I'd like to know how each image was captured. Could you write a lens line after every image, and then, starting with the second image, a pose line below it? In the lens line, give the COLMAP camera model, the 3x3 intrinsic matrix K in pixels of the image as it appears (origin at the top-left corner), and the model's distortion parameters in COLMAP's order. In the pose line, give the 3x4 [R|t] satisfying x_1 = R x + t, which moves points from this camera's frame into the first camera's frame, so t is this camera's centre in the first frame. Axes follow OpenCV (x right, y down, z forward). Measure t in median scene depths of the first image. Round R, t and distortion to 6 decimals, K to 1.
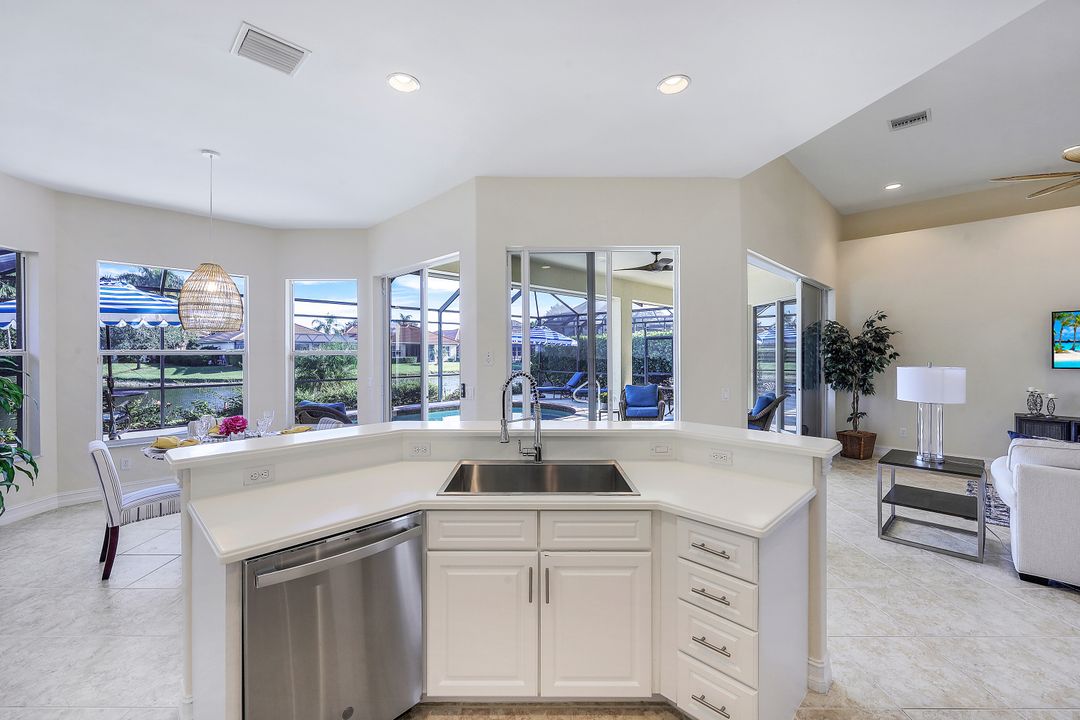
lens RADIAL K [[441.7, 0, 538.8], [0, 441.7, 357.2], [0, 0, 1]] dist [0.000439, -0.000087]
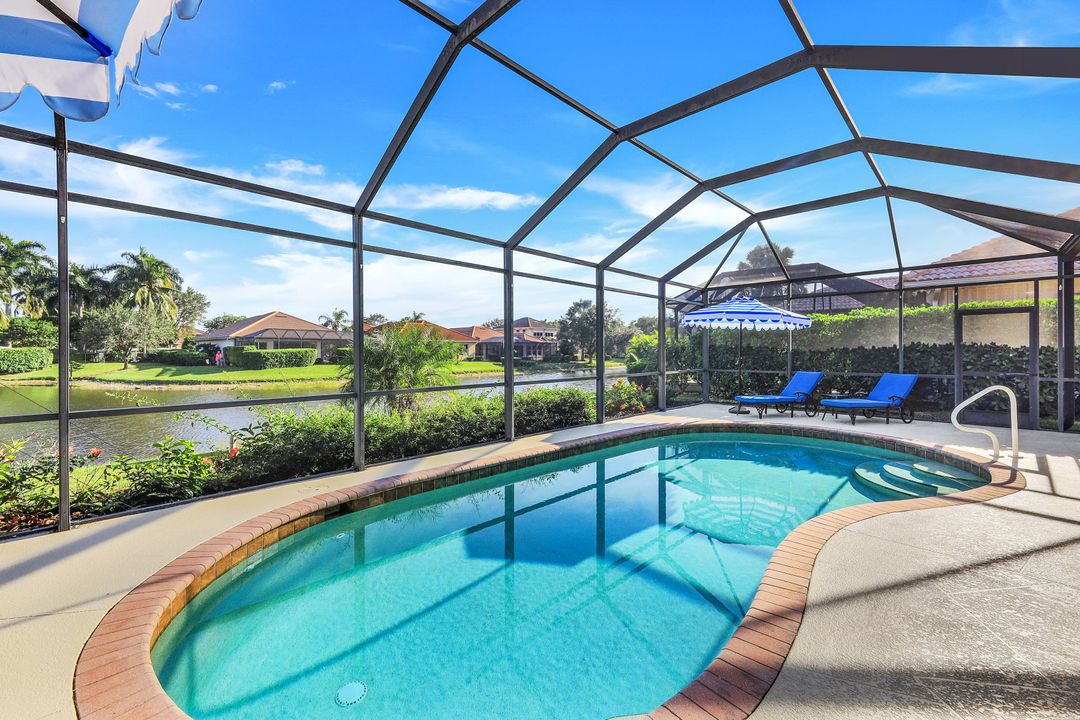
lens RADIAL K [[441.7, 0, 539.6], [0, 441.7, 357.0], [0, 0, 1]] dist [0.000439, -0.000087]
pose [[0.999987, -0.000463, 0.005102, -0.293911], [0.000469, 0.999999, -0.001011, 0.013801], [-0.005102, 0.001014, 0.999986, 0.397261]]
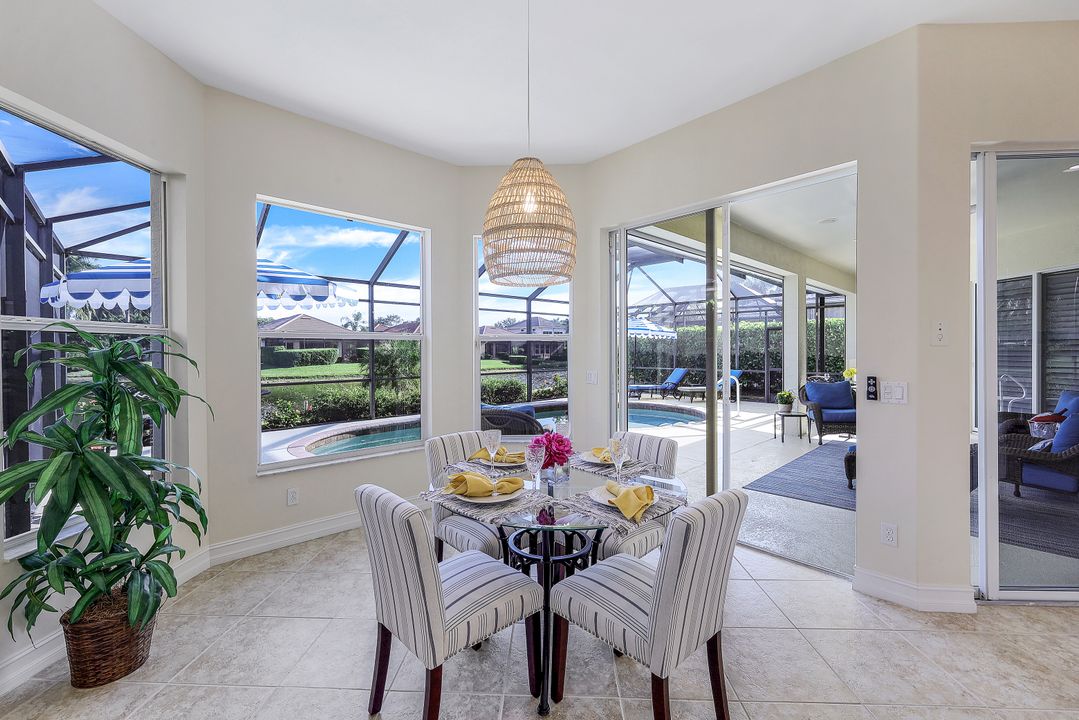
lens RADIAL K [[441.3, 0, 536.0], [0, 441.3, 355.3], [0, 0, 1]] dist [0.000439, -0.000087]
pose [[0.999331, -0.001643, -0.036532, -0.169907], [0.001619, 0.999998, -0.000680, 0.008133], [0.036533, 0.000621, 0.999332, 0.106372]]
